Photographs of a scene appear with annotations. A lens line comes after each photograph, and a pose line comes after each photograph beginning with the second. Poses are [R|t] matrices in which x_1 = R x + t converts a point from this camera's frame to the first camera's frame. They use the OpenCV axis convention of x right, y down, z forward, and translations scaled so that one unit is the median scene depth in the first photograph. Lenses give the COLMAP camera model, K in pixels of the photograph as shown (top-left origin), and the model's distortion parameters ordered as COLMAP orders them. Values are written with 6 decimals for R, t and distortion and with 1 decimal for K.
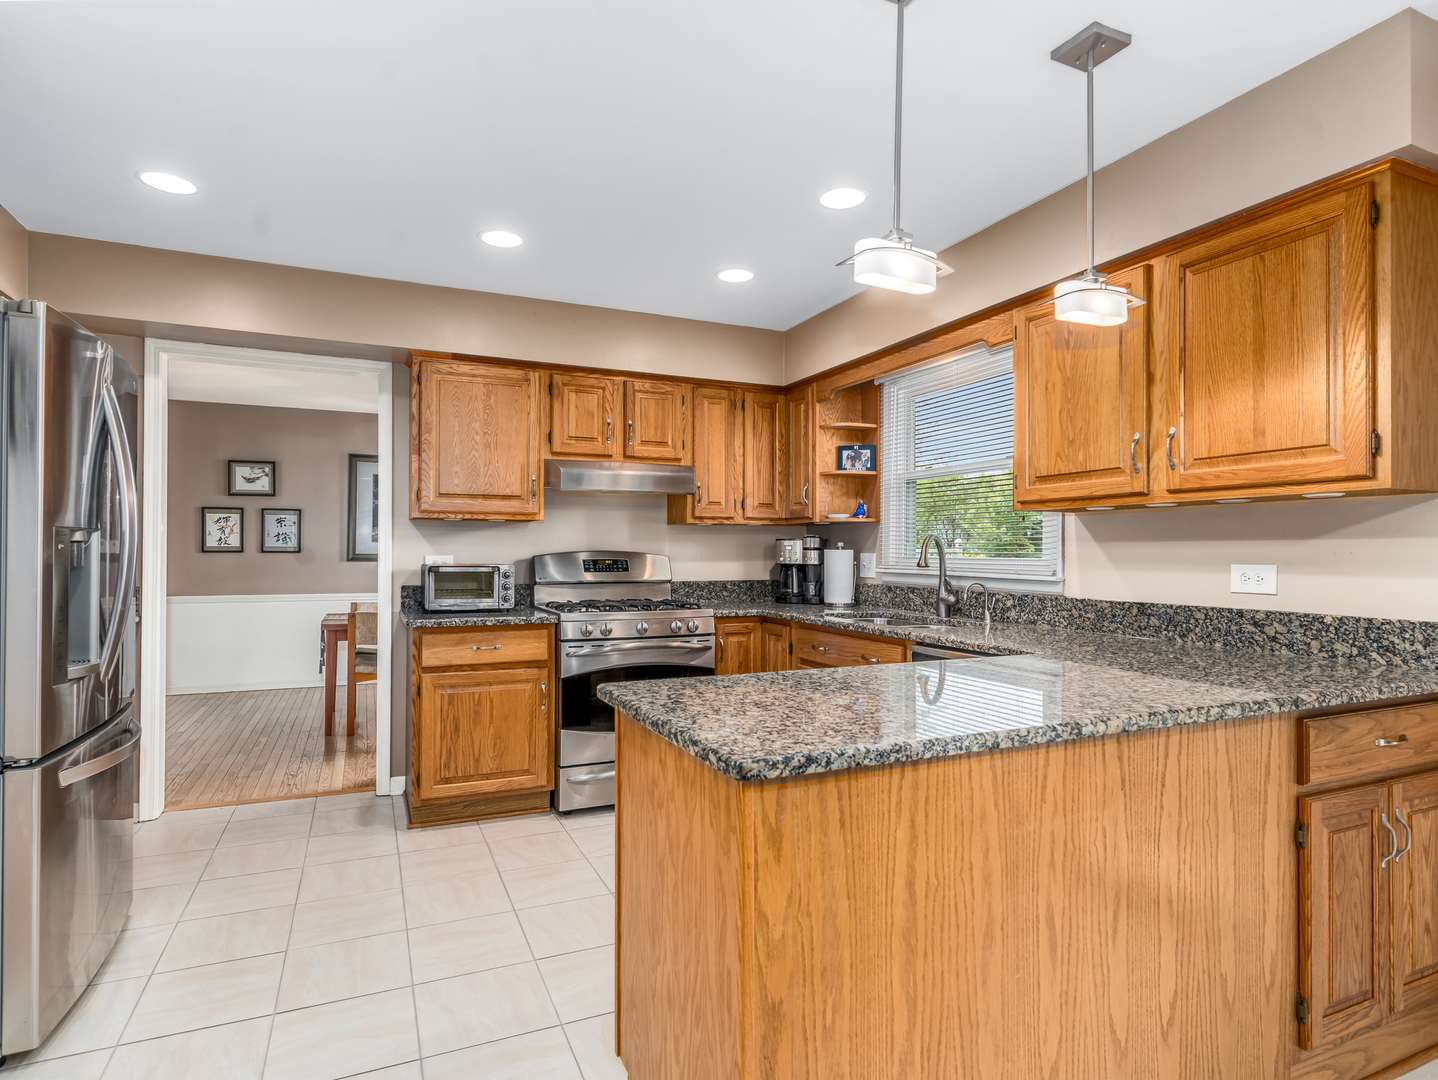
lens RADIAL K [[770.7, 0, 713.0], [0, 770.7, 548.4], [0, 0, 1]] dist [-0.002349, 0.000858]
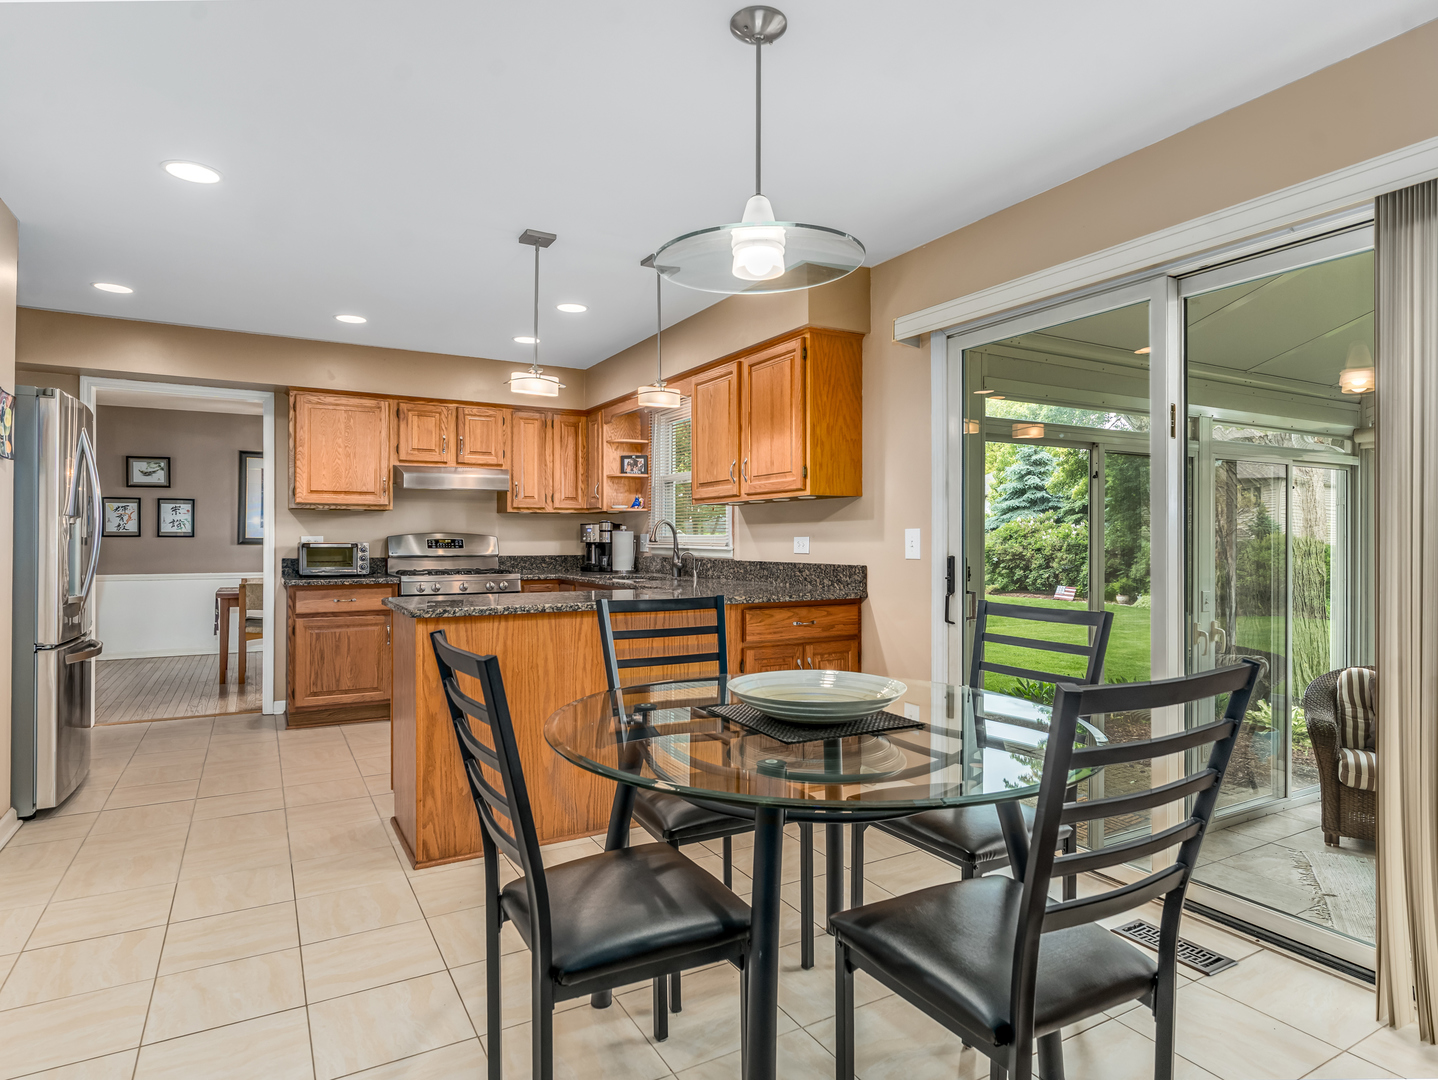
lens RADIAL K [[804.9, 0, 742.9], [0, 804.9, 536.5], [0, 0, 1]] dist [-0.000477, -0.000338]
pose [[0.992861, -0.003032, 0.119237, 0.235581], [0.003070, 0.999995, -0.000131, 0.013167], [-0.119236, 0.000496, 0.992866, -0.509359]]
